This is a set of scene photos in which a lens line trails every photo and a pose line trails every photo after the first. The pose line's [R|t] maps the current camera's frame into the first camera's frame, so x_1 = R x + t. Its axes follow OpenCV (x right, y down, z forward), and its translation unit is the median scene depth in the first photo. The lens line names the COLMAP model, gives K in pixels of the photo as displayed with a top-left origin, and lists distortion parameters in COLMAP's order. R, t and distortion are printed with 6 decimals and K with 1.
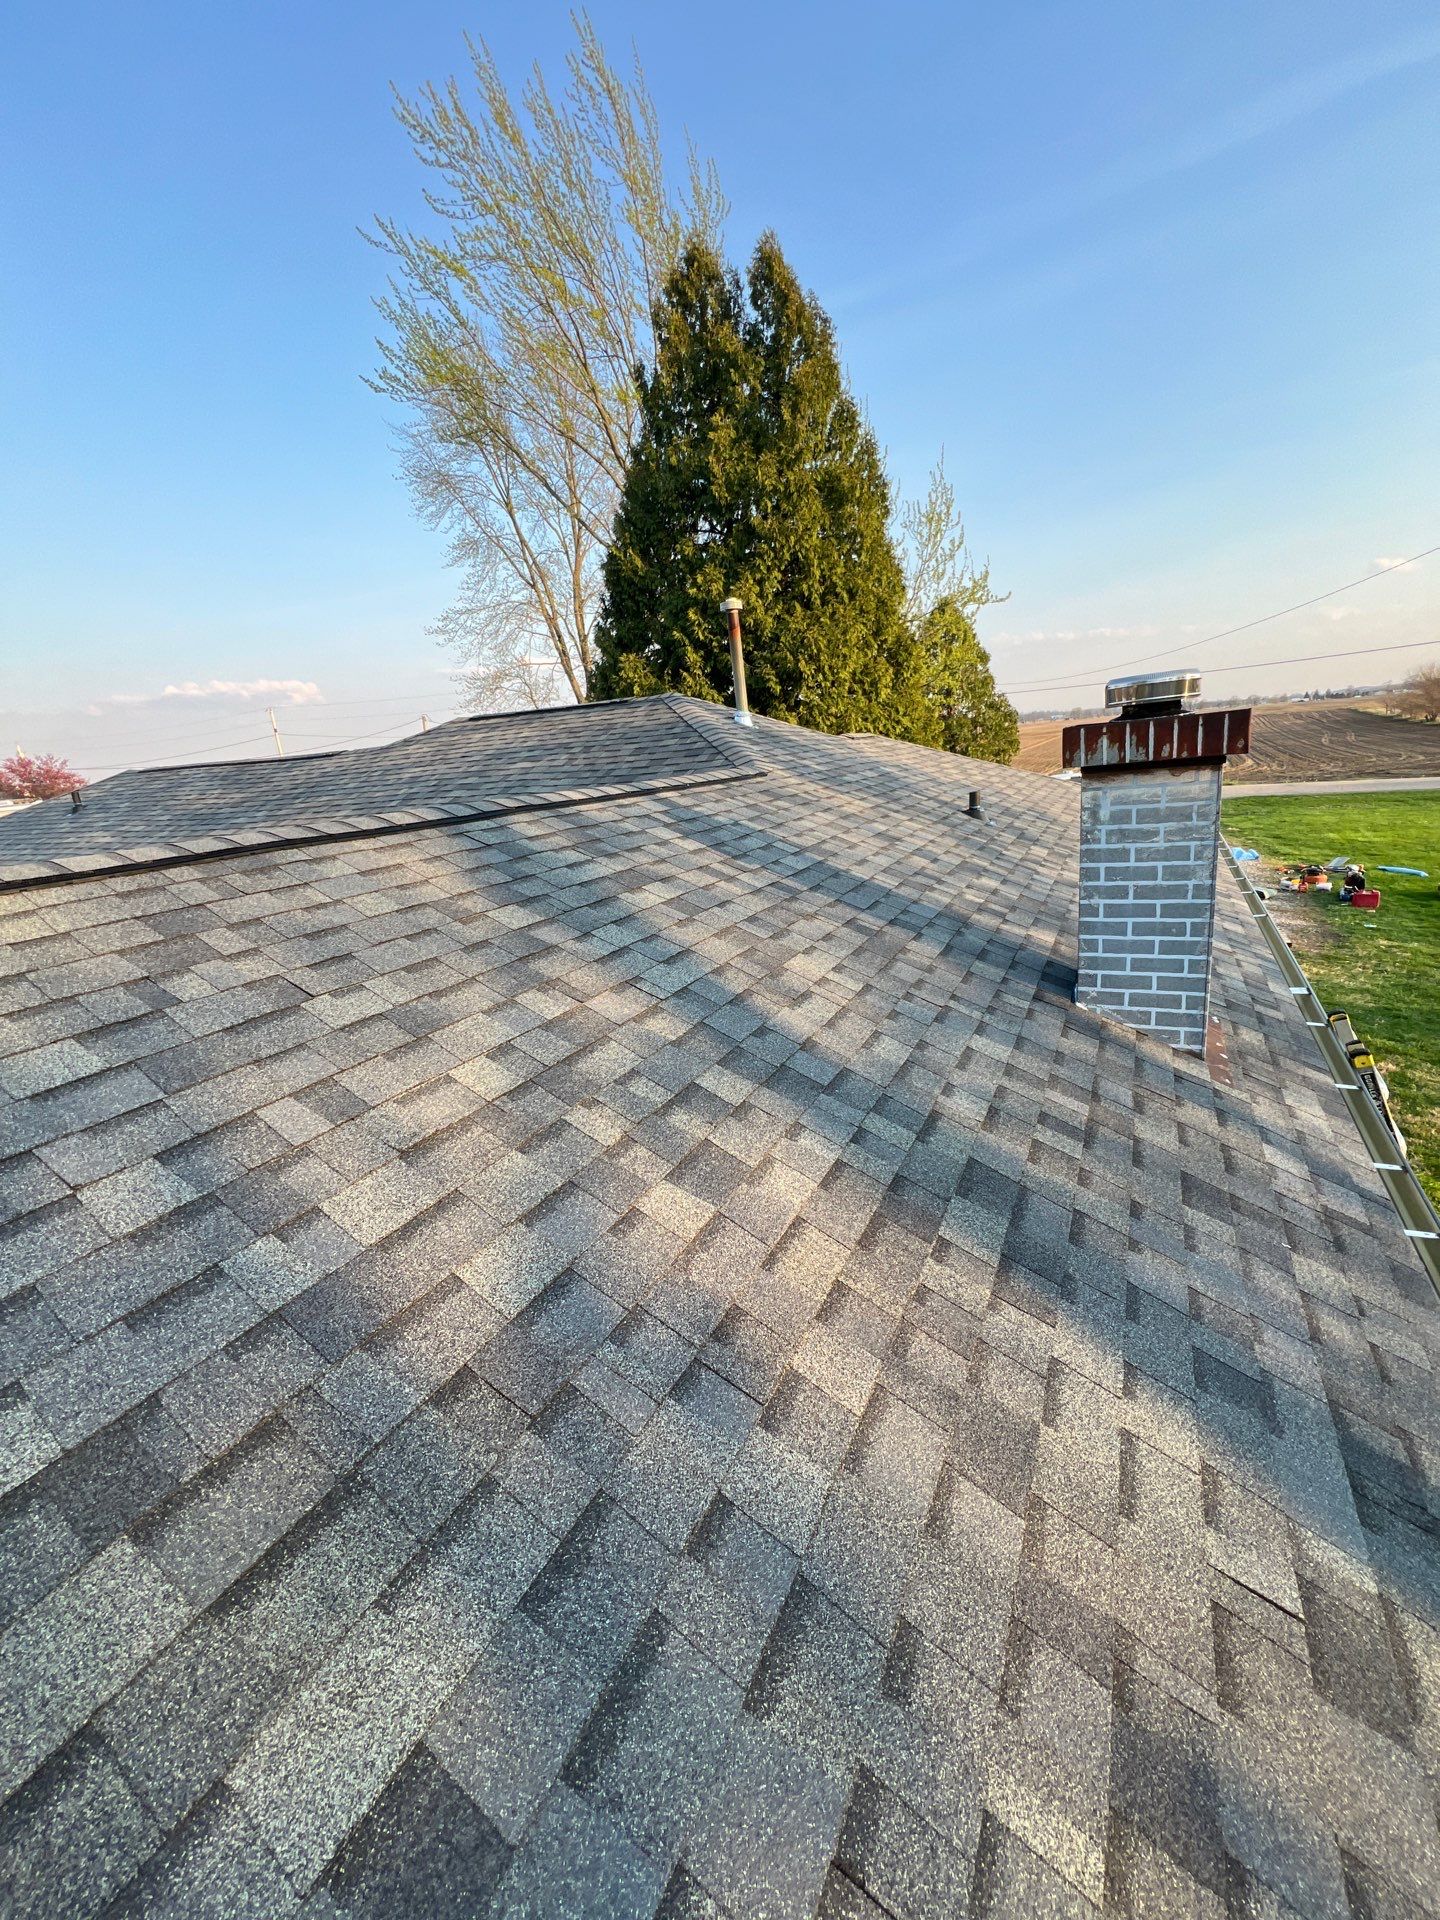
lens RADIAL K [[769.9, 0, 722.7], [0, 769.9, 966.2], [0, 0, 1]] dist [0.000559, -0.000074]
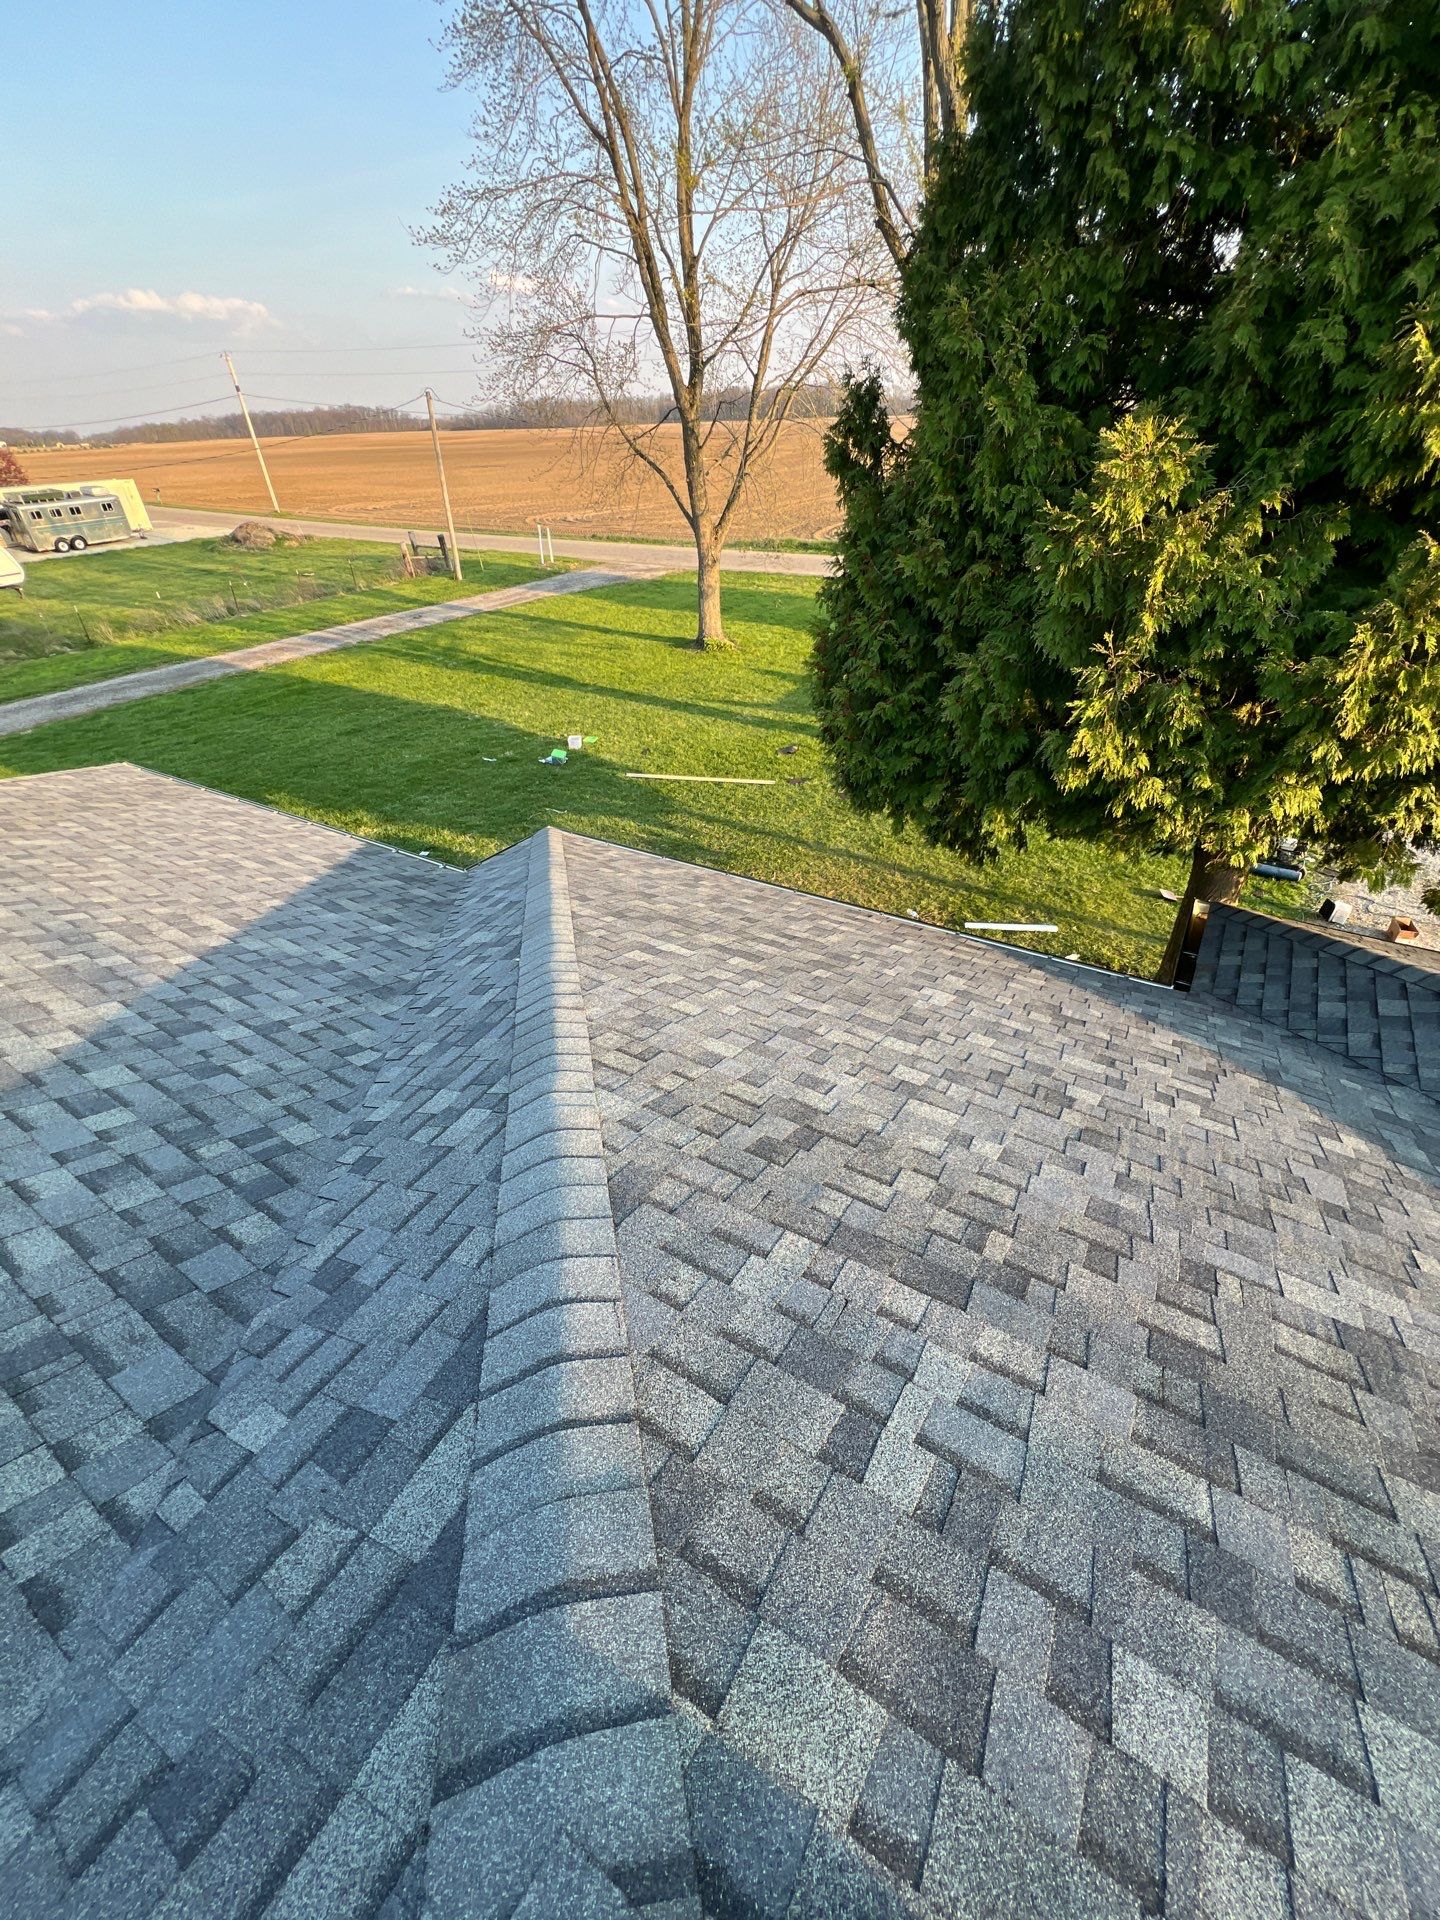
lens RADIAL K [[769.9, 0, 721.3], [0, 769.9, 956.9], [0, 0, 1]] dist [0.000559, -0.000074]
pose [[0.996839, 0.072762, -0.031891, -0.241117], [-0.058035, 0.941088, 0.333144, -0.316094], [0.054252, -0.330241, 0.942336, 0.696858]]
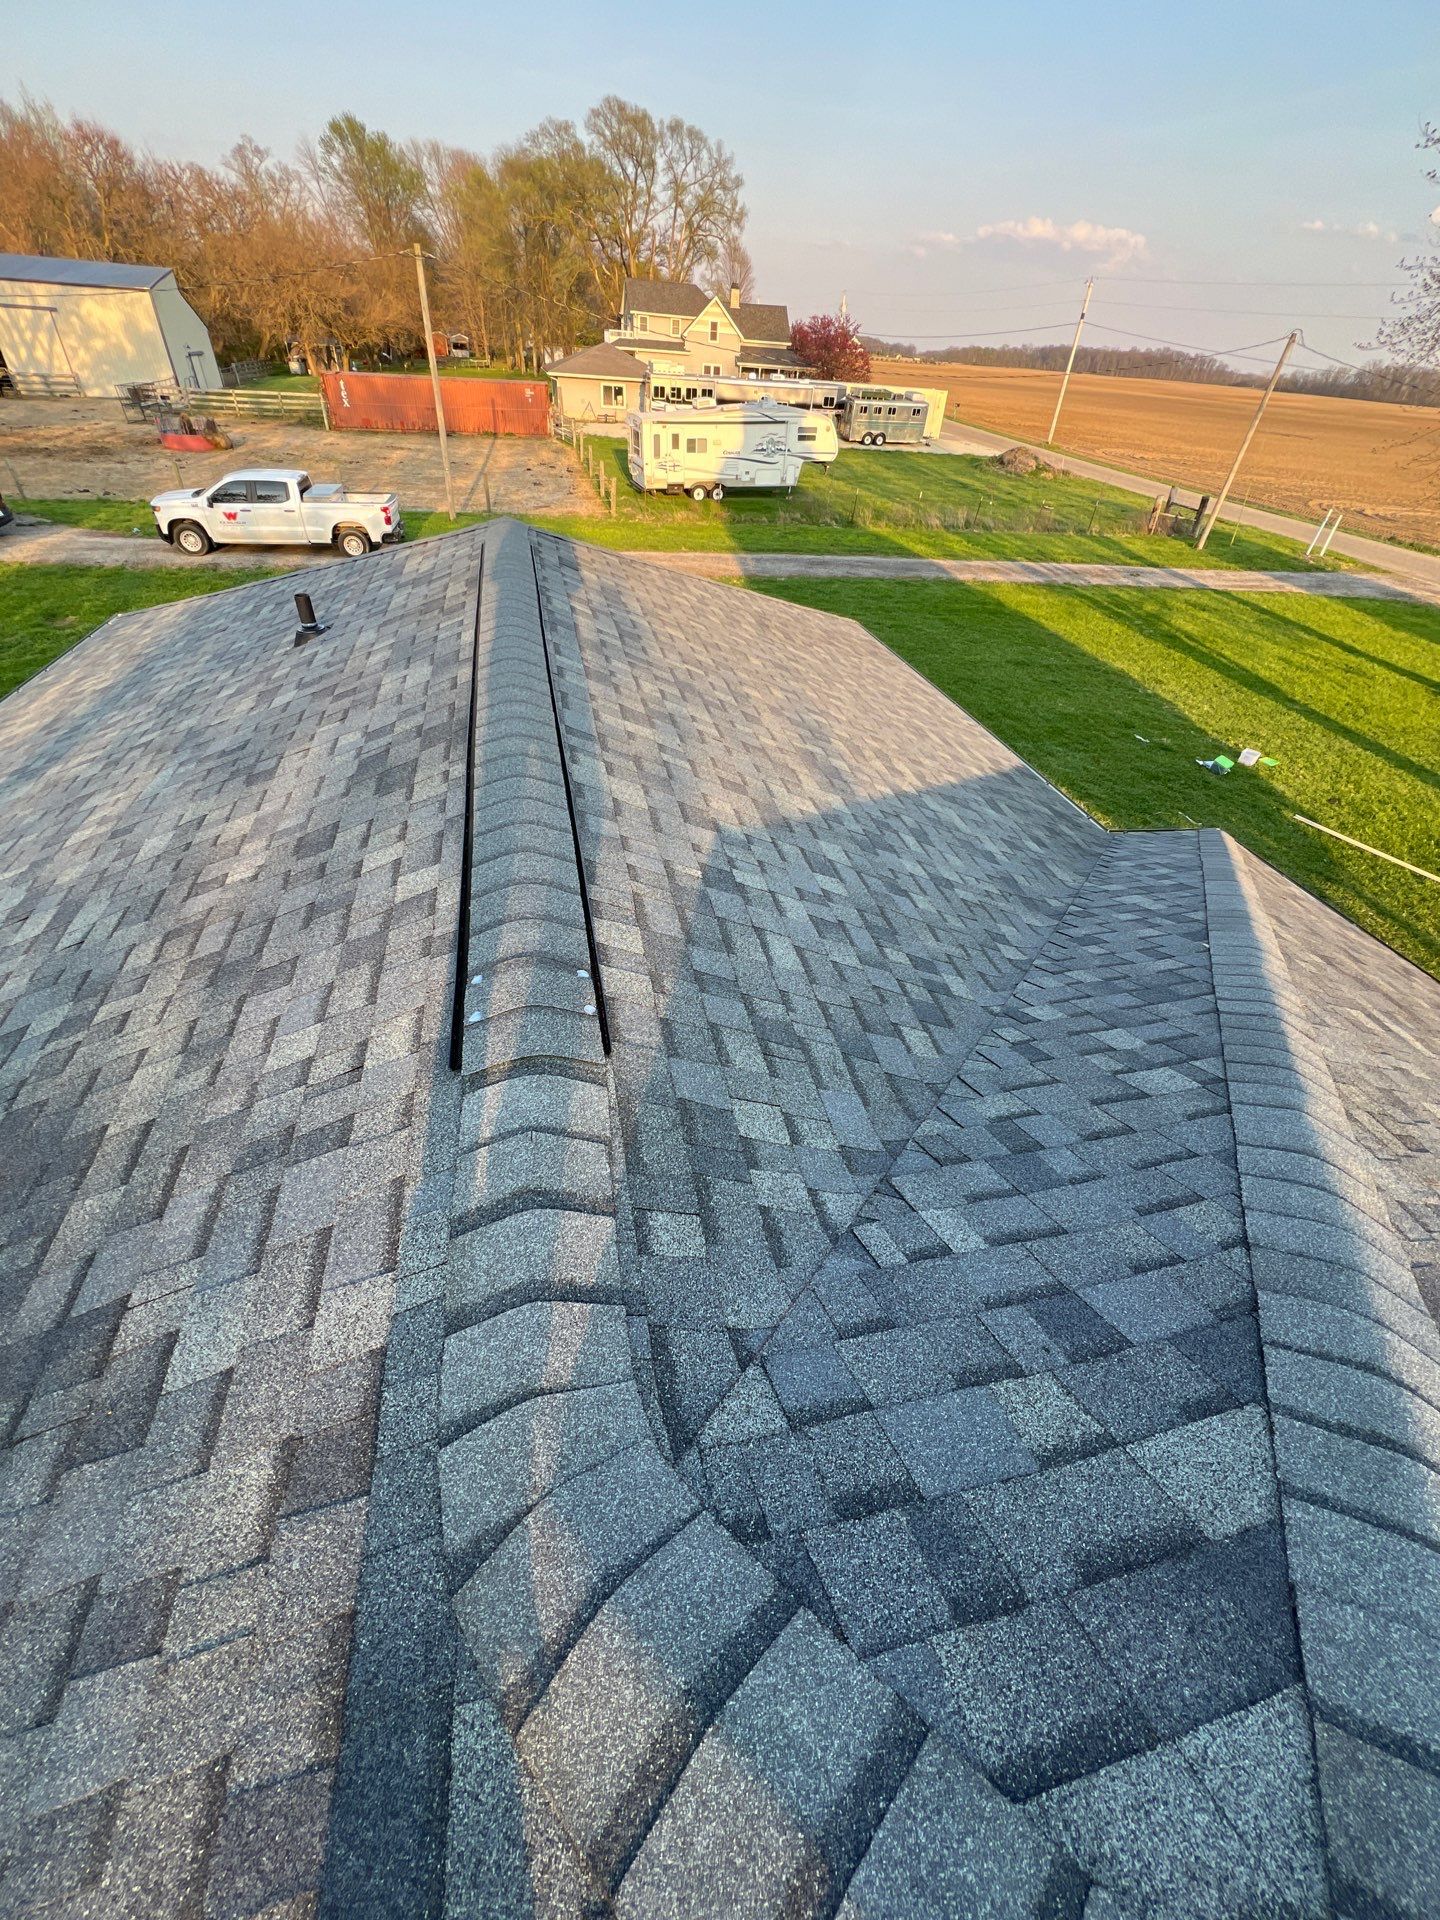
lens RADIAL K [[769.9, 0, 722.2], [0, 769.9, 954.6], [0, 0, 1]] dist [0.000559, -0.000074]
pose [[0.638183, 0.566948, -0.520857, -0.297075], [-0.320297, 0.810730, 0.490027, -0.282013], [0.700095, -0.145898, 0.698986, 0.682175]]
